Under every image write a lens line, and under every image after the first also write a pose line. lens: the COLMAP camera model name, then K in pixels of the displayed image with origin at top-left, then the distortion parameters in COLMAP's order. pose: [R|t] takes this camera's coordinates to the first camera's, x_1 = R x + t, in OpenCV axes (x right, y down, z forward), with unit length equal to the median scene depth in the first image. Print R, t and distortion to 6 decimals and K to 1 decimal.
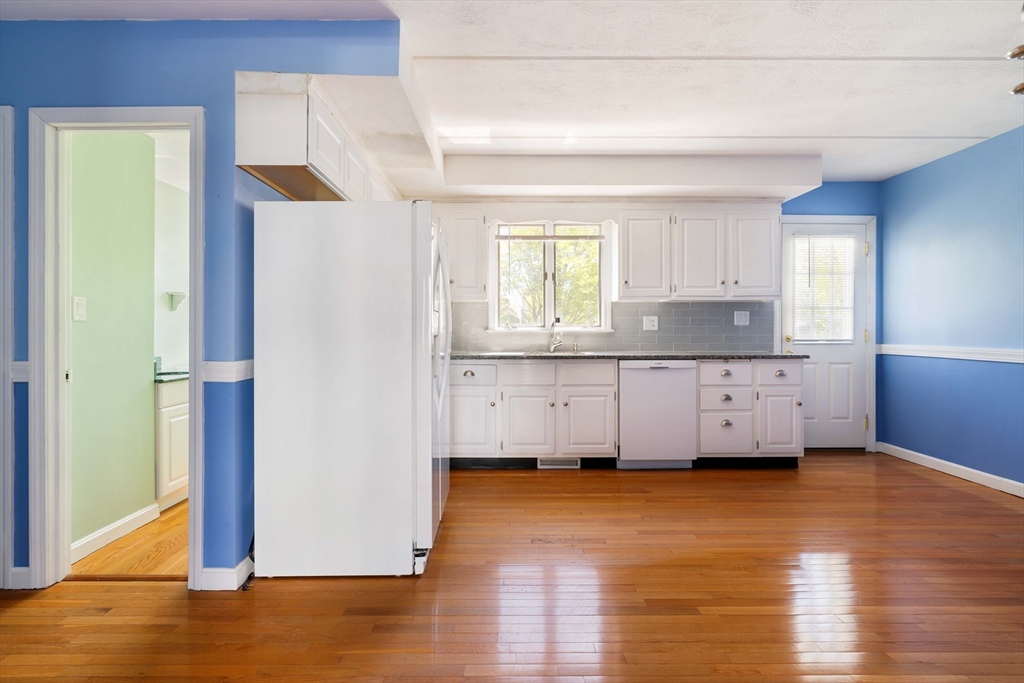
lens RADIAL K [[504.8, 0, 508.7], [0, 504.8, 328.3], [0, 0, 1]] dist [-0.006727, 0.001850]
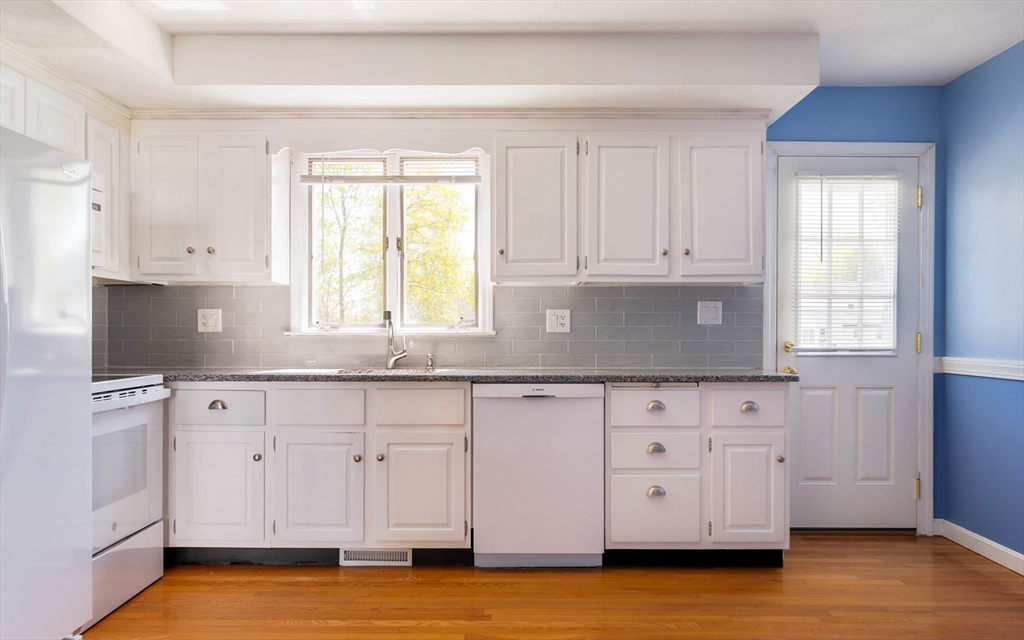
lens RADIAL K [[699.7, 0, 518.2], [0, 699.7, 330.5], [0, 0, 1]] dist [-0.000443, 0.001524]
pose [[0.999954, 0.002317, -0.009353, 0.259174], [-0.002288, 0.999993, 0.003020, -0.001205], [0.009360, -0.002999, 0.999952, 0.171495]]
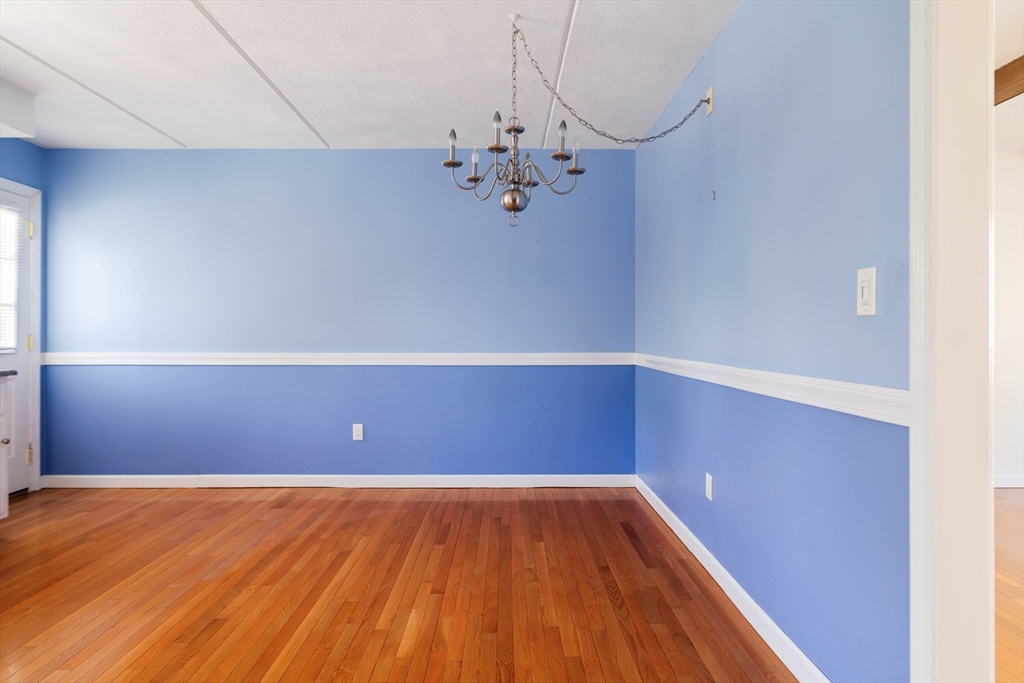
lens RADIAL K [[606.6, 0, 504.2], [0, 606.6, 333.6], [0, 0, 1]] dist [-0.007687, -0.001361]
pose [[0.003737, 0.001106, 0.999992, -0.229124], [-0.001270, 0.999999, -0.001102, 0.001950], [-0.999992, -0.001266, 0.003739, 0.290612]]
